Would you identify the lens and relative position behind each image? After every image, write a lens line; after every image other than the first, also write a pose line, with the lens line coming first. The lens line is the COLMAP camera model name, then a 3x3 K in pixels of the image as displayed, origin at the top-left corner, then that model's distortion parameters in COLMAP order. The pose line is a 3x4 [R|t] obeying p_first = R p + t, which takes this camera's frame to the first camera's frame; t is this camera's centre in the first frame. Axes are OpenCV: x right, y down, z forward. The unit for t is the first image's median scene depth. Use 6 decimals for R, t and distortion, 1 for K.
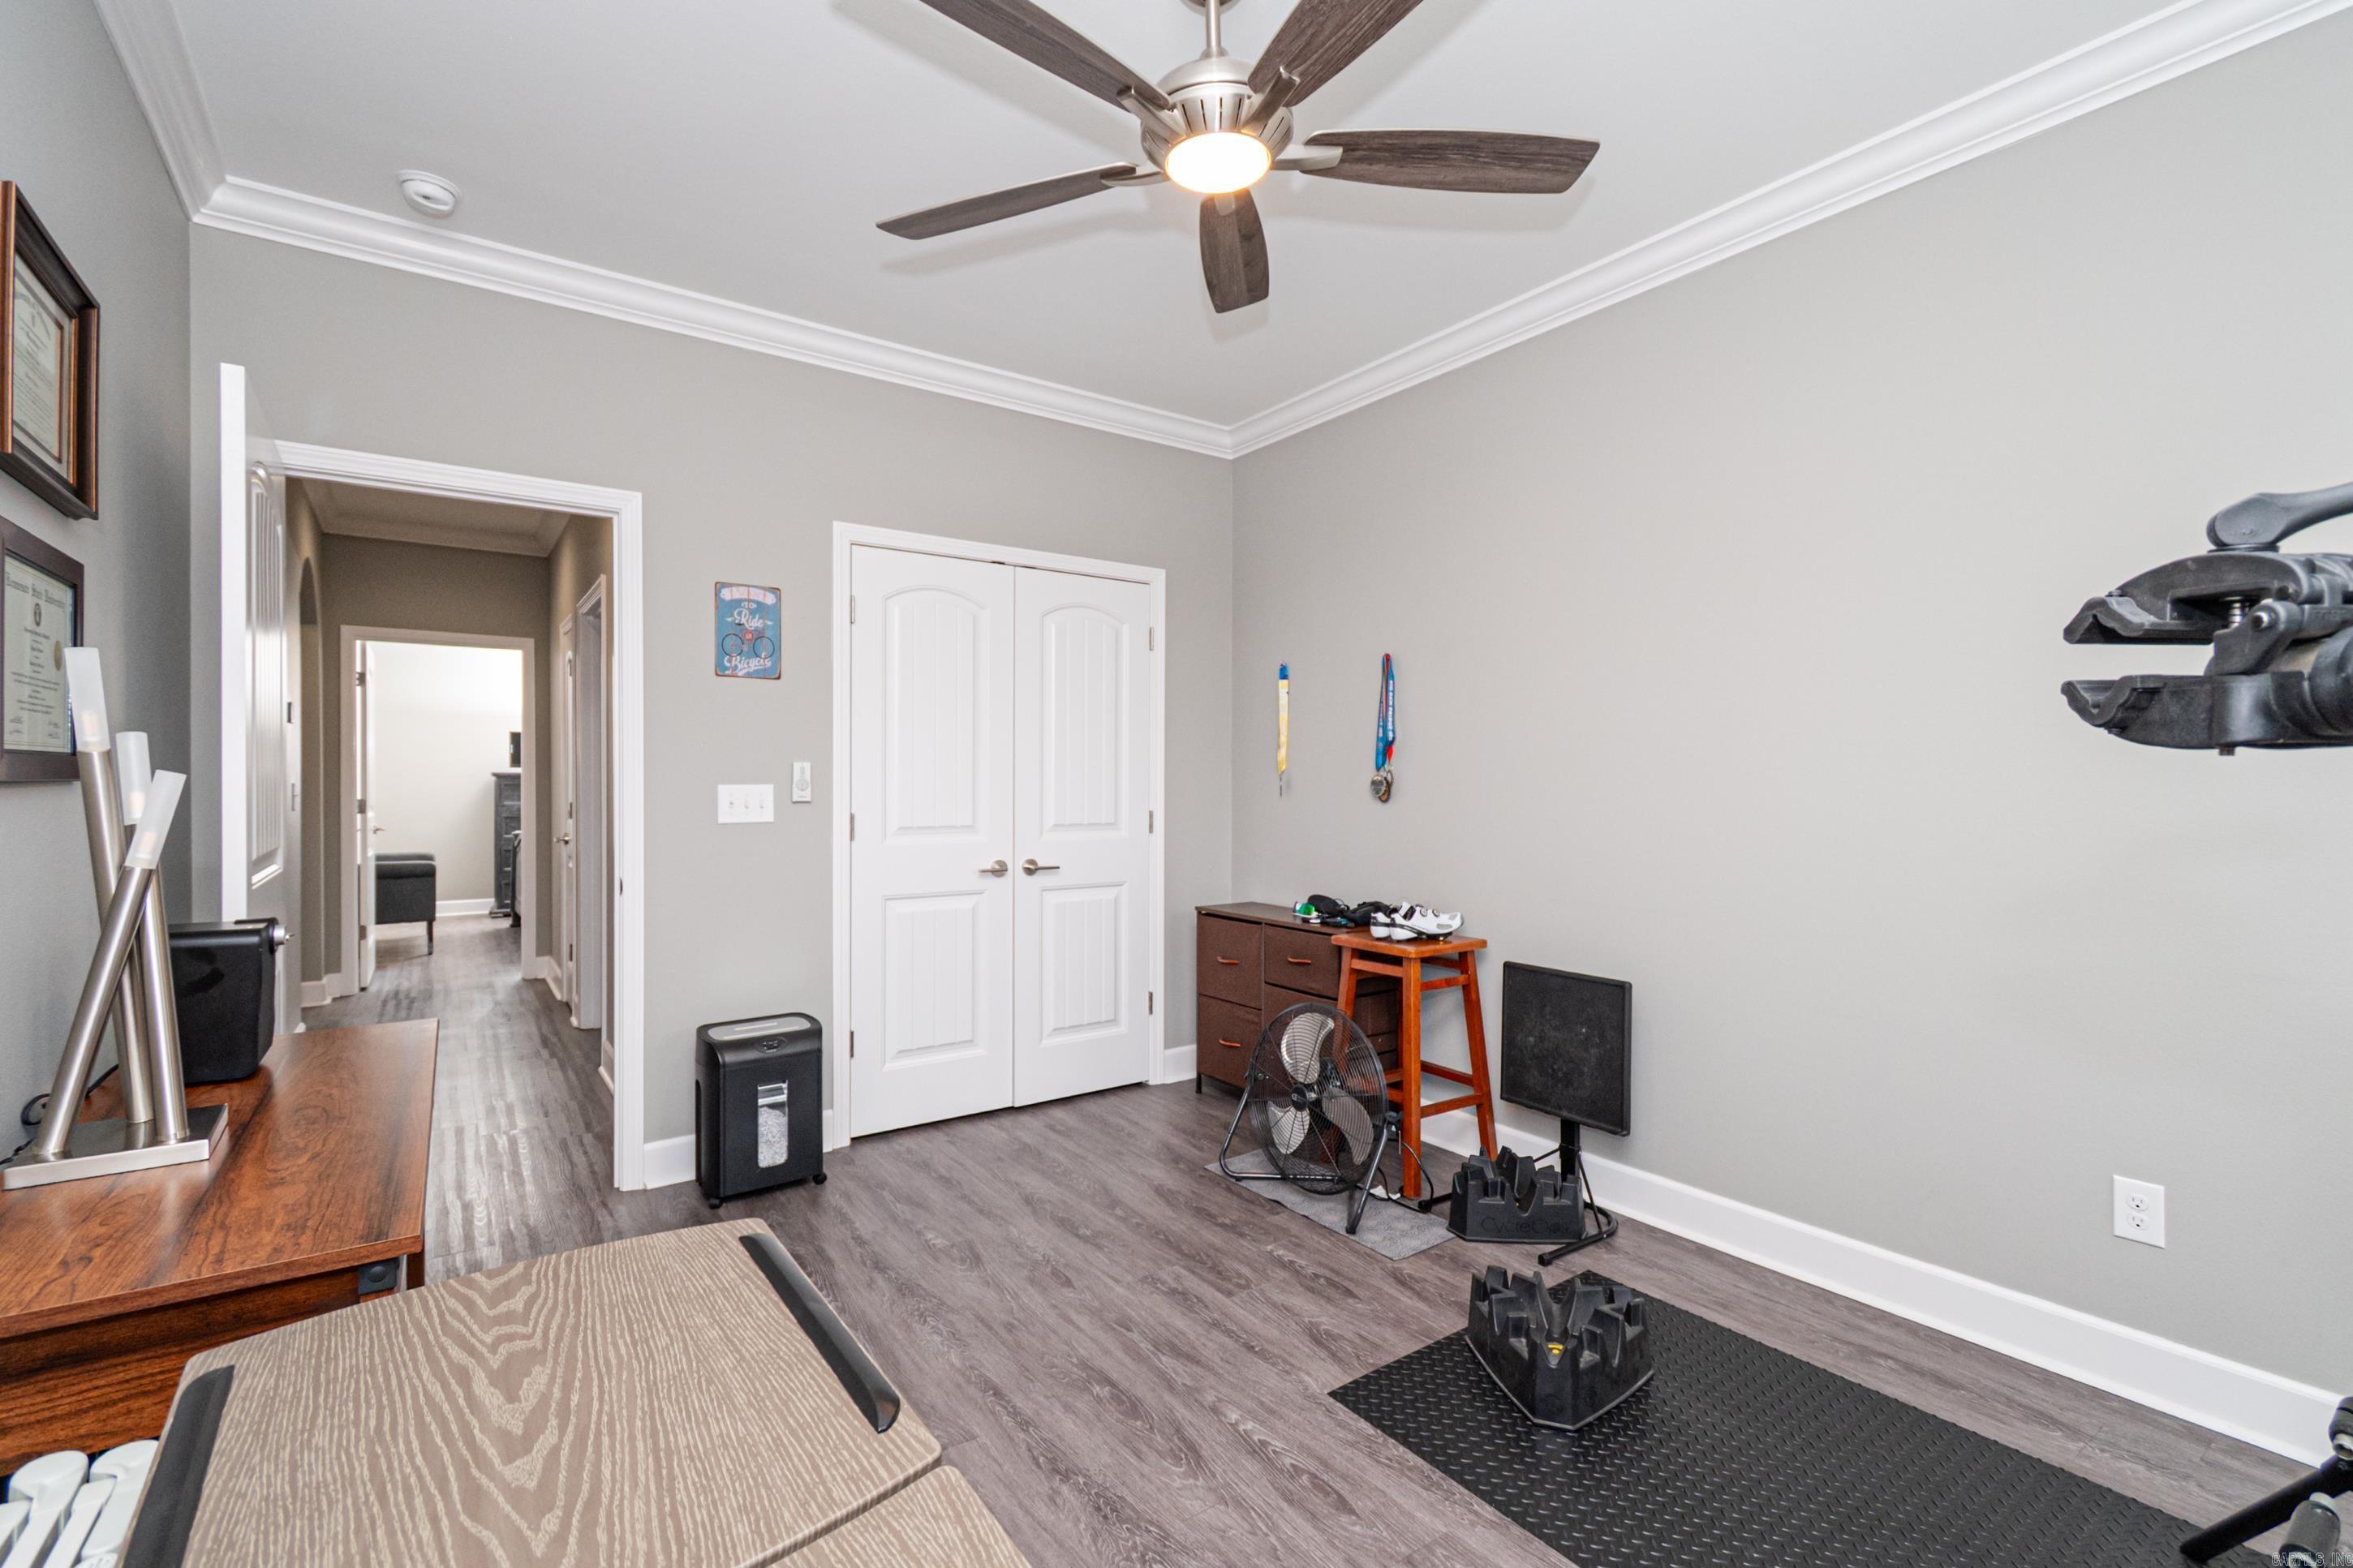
lens RADIAL K [[1048.0, 0, 1195.4], [0, 1048.0, 833.5], [0, 0, 1]] dist [0.010027, -0.004357]
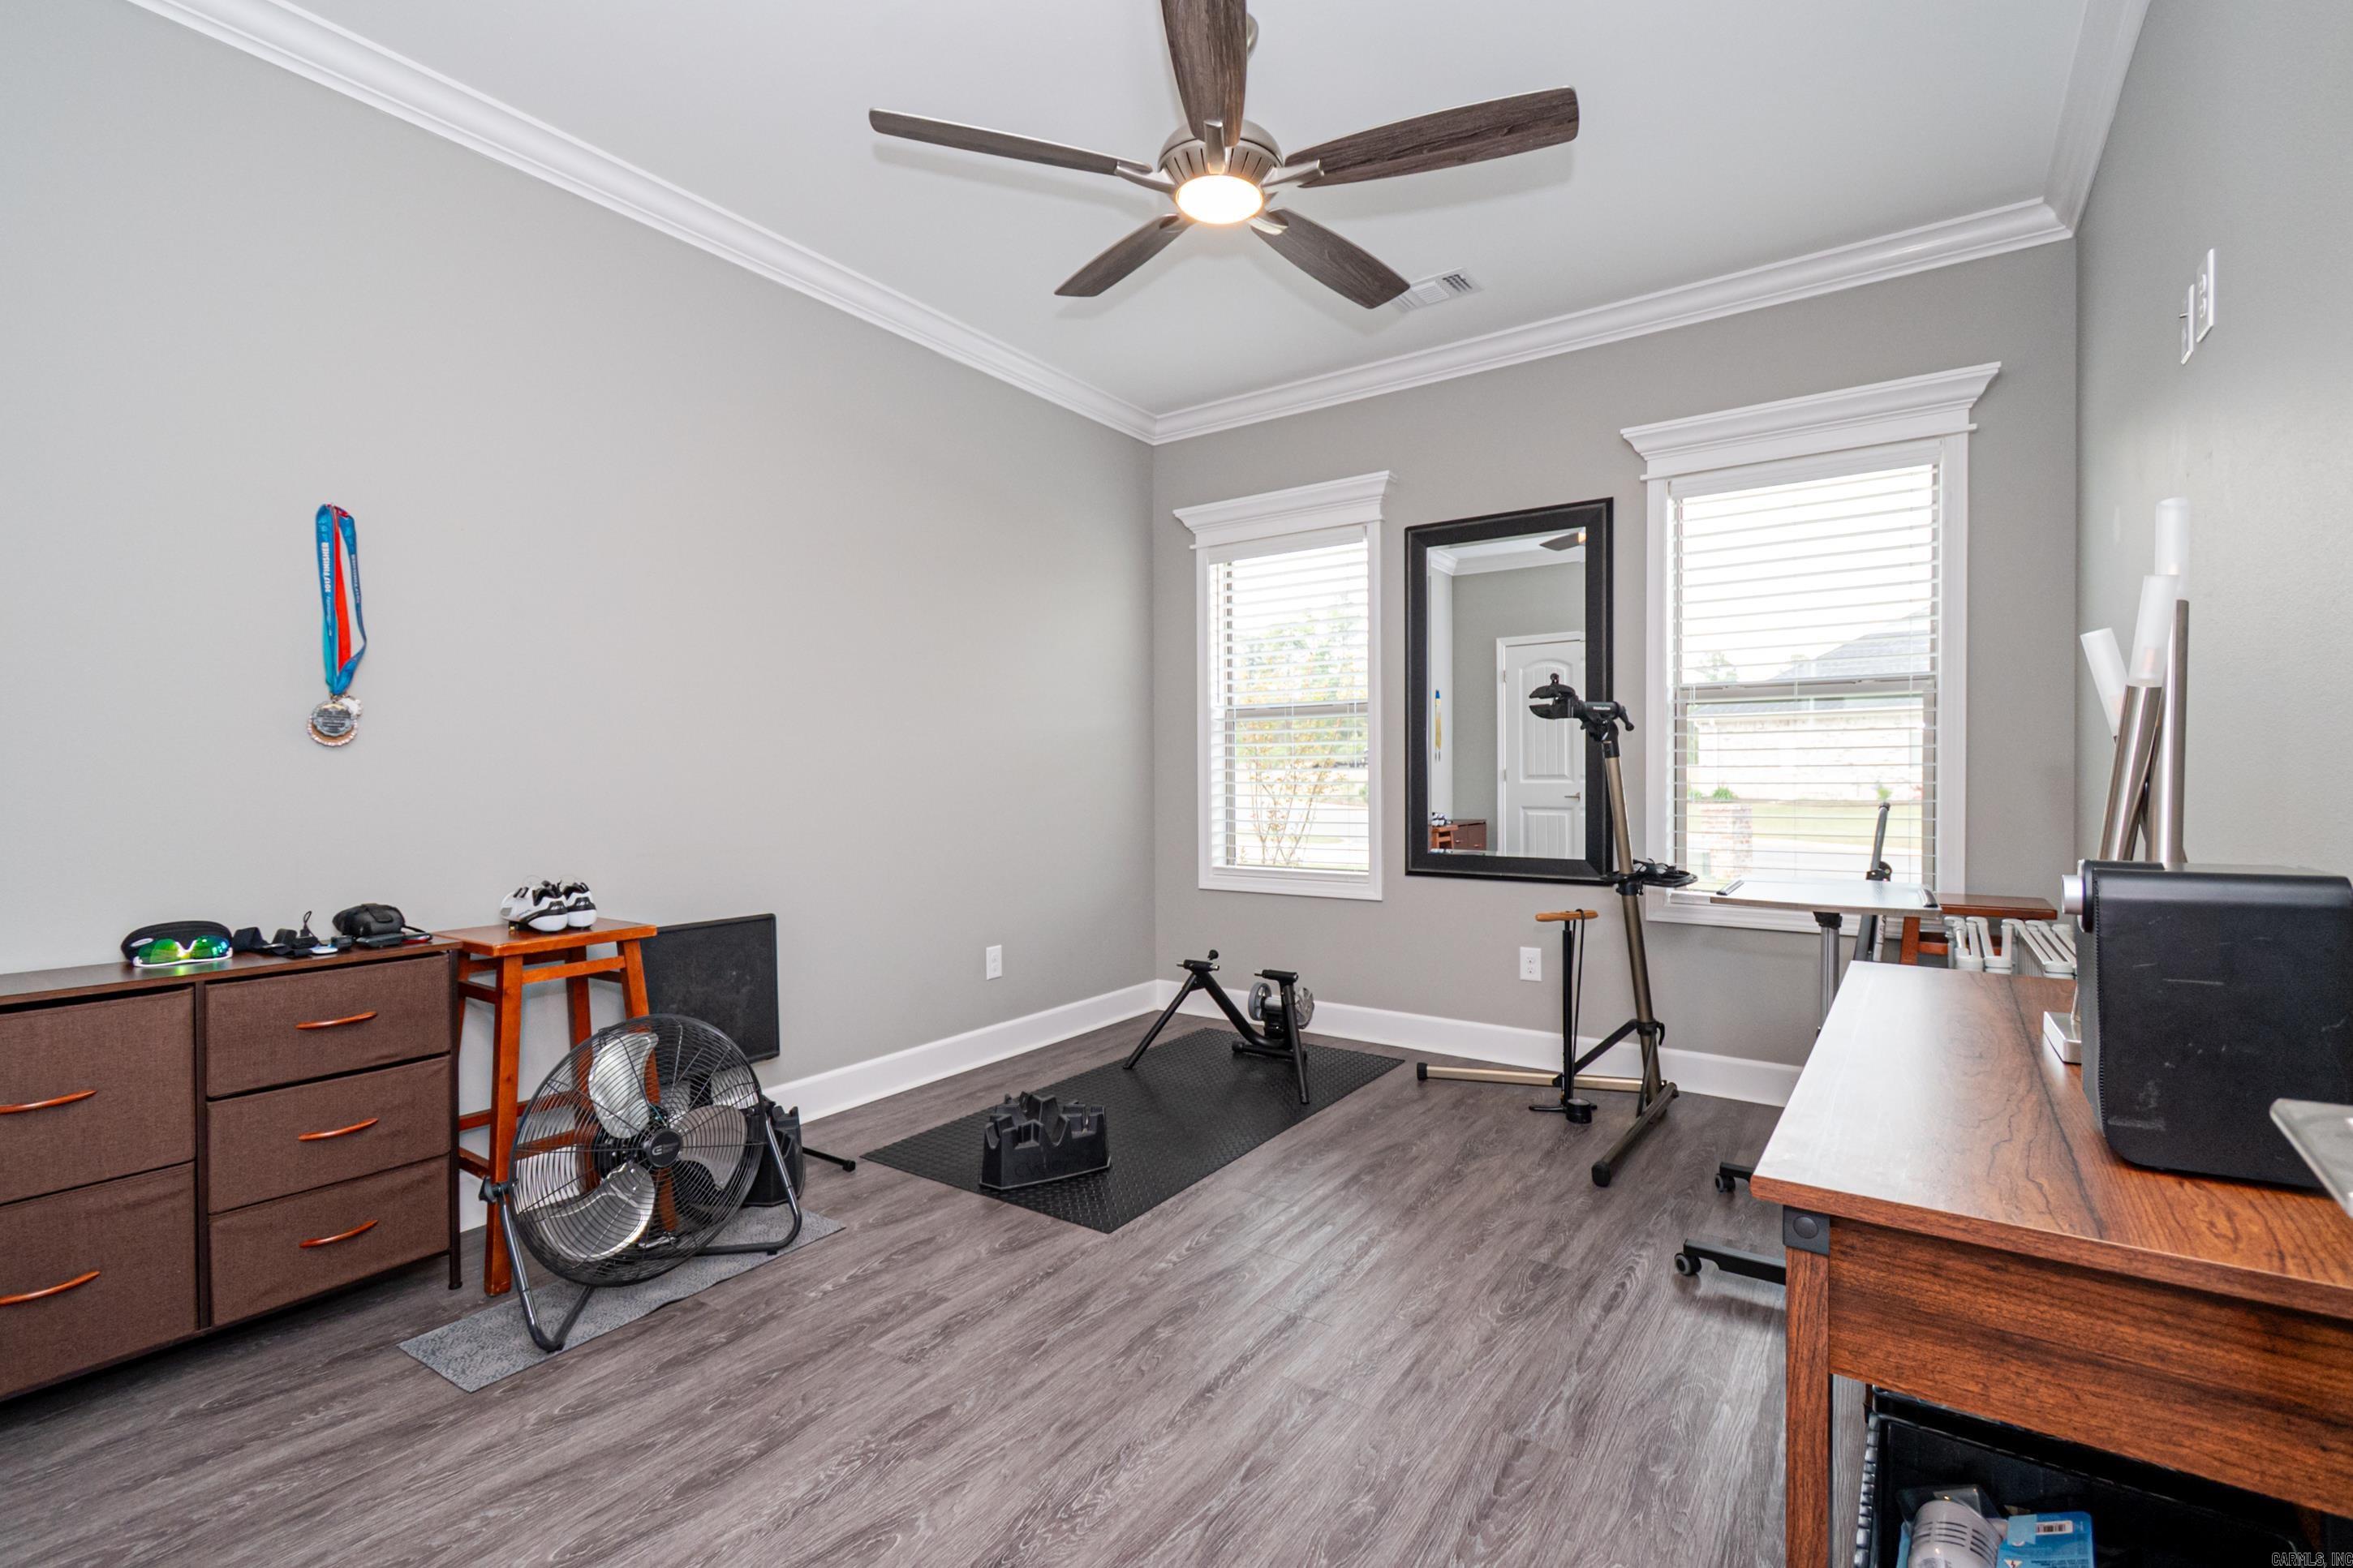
lens RADIAL K [[1048.0, 0, 1172.7], [0, 1048.0, 774.5], [0, 0, 1]] dist [0.010027, -0.004357]
pose [[-0.333892, 0.000647, 0.942611, -0.825648], [0.042289, 0.999003, 0.014294, -0.000201], [-0.941662, 0.044635, -0.333587, 1.056448]]
